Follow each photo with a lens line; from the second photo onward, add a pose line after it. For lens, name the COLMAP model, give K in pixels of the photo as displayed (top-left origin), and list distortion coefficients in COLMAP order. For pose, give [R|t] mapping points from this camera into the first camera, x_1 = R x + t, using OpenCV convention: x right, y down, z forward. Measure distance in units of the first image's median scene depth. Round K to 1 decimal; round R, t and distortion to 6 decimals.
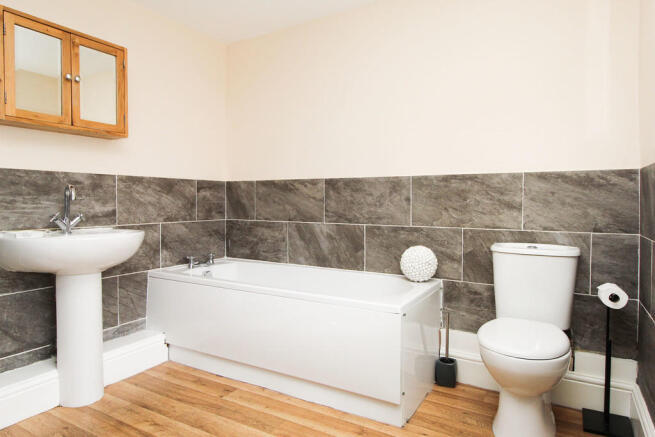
lens RADIAL K [[397.2, 0, 326.4], [0, 397.2, 212.0], [0, 0, 1]] dist [0.000602, -0.000472]
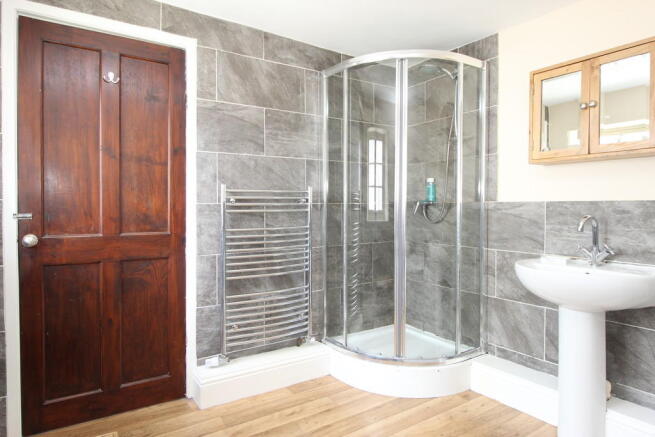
lens RADIAL K [[397.2, 0, 326.4], [0, 397.2, 212.0], [0, 0, 1]] dist [0.000602, -0.000472]
pose [[-0.450756, 0.002216, -0.892644, 0.510864], [-0.034802, 0.999193, 0.020054, -0.074567], [0.891968, 0.040105, -0.450316, 0.878643]]
